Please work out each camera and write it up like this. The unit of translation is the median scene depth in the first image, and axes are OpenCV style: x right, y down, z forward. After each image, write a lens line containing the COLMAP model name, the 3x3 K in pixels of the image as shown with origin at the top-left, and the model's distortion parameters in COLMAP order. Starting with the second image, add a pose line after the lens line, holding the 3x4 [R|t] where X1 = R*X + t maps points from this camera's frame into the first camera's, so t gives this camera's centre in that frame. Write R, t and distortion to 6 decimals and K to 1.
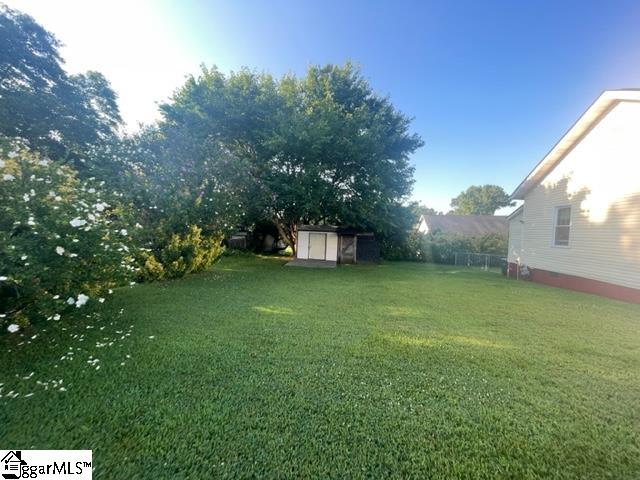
lens RADIAL K [[260.1, 0, 320.0], [0, 260.1, 240.0], [0, 0, 1]] dist [-0.000629, -0.000225]
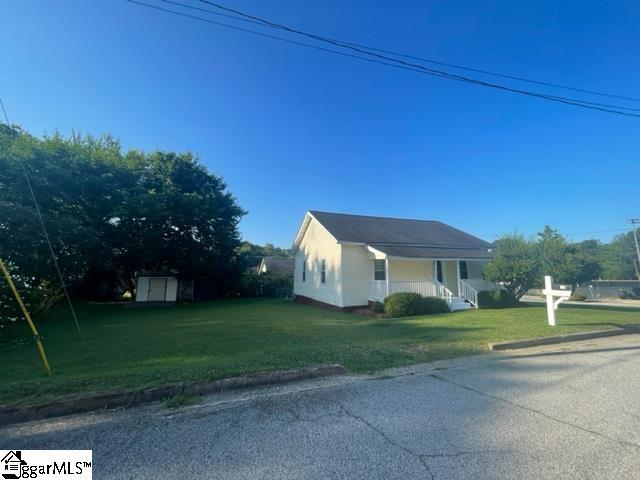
lens RADIAL K [[260.1, 0, 320.0], [0, 260.1, 240.0], [0, 0, 1]] dist [-0.000629, -0.000225]
pose [[0.873109, 0.032211, 0.486459, 0.052437], [0.039950, 0.989732, -0.137239, -0.006075], [-0.485885, 0.139259, 0.862857, -0.399891]]
